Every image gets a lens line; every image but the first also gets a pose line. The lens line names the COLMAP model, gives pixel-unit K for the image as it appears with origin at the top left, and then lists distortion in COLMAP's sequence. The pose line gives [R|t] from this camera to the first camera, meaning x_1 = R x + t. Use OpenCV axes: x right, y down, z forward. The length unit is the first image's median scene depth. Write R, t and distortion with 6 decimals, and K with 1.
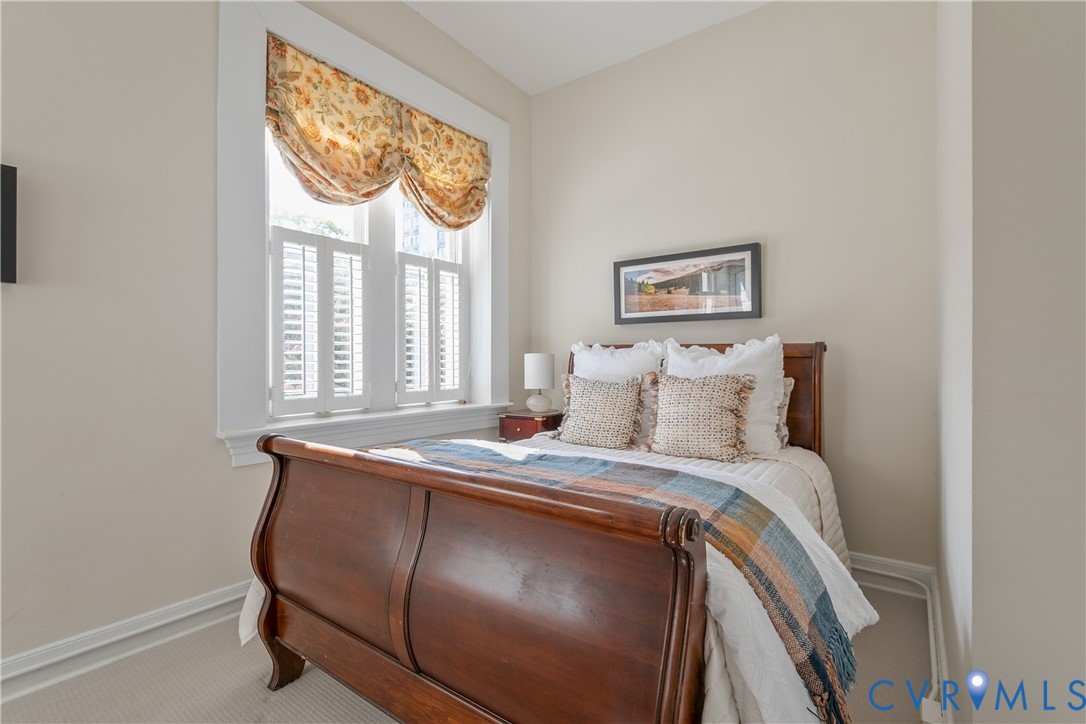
lens RADIAL K [[506.4, 0, 591.9], [0, 506.4, 350.5], [0, 0, 1]] dist [0.003884, -0.001471]
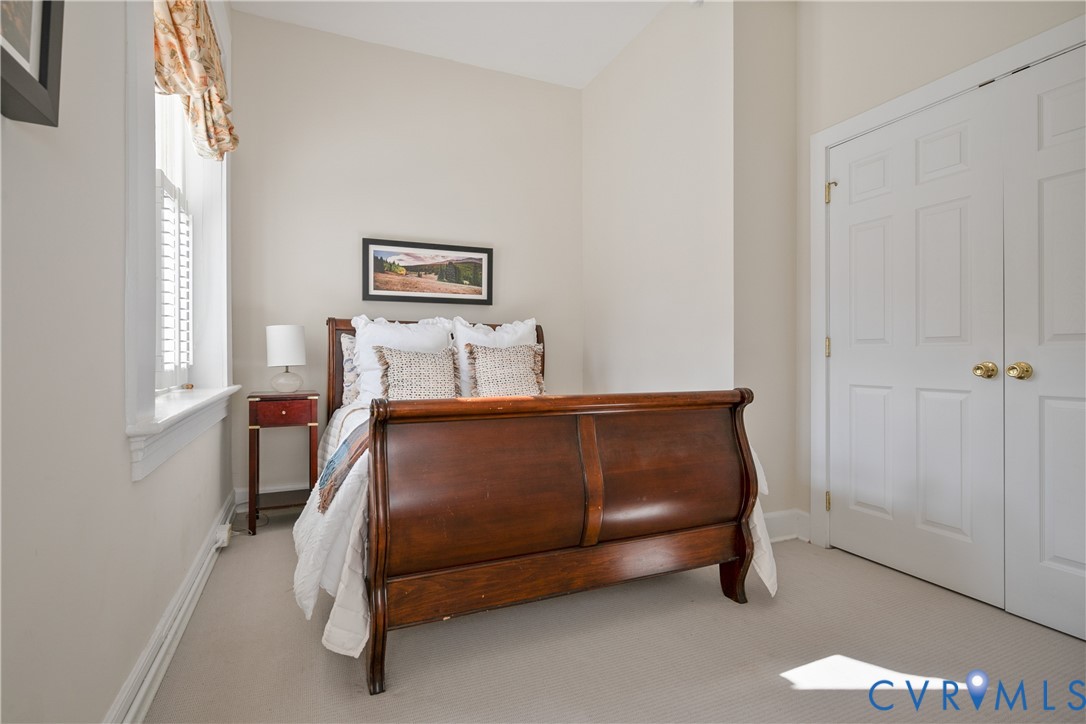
lens RADIAL K [[528.2, 0, 548.6], [0, 528.2, 335.0], [0, 0, 1]] dist [-0.001827, -0.000827]
pose [[0.509295, 0.035275, 0.859868, -0.733166], [-0.015499, 0.999373, -0.031818, 0.050167], [-0.860452, 0.002878, 0.509523, 0.168514]]
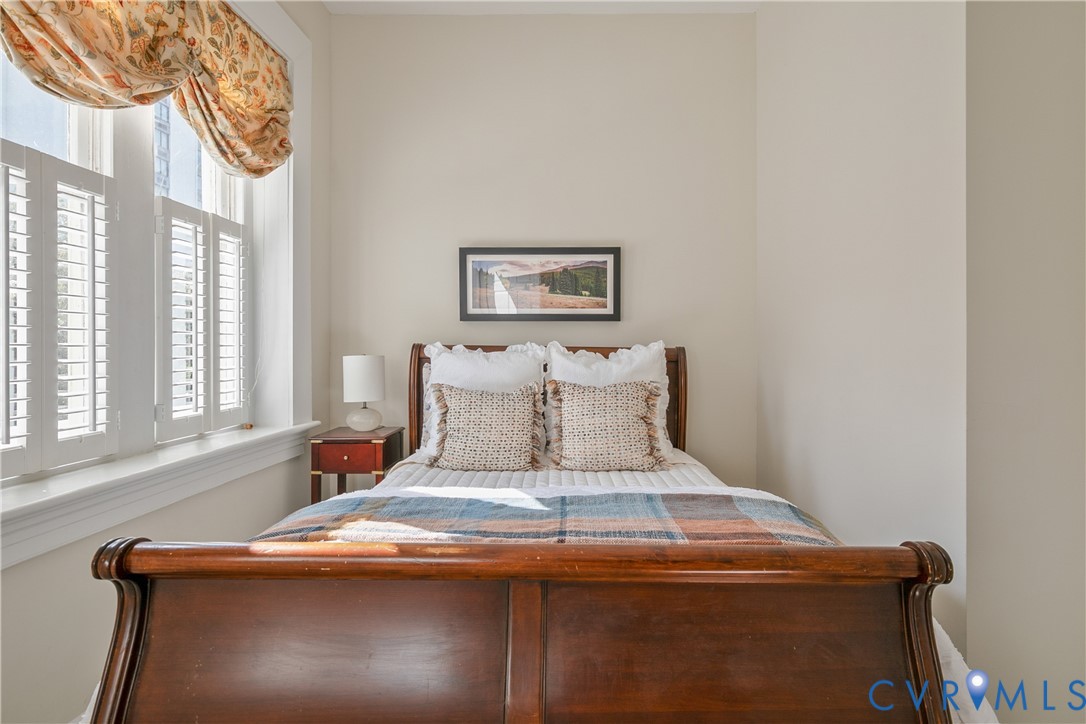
lens RADIAL K [[528.2, 0, 585.0], [0, 528.2, 338.8], [0, 0, 1]] dist [-0.001827, -0.000827]
pose [[0.822584, 0.012553, 0.568505, -0.315931], [-0.016336, 0.999865, 0.001559, -0.028797], [-0.568409, -0.010570, 0.822678, 0.164044]]
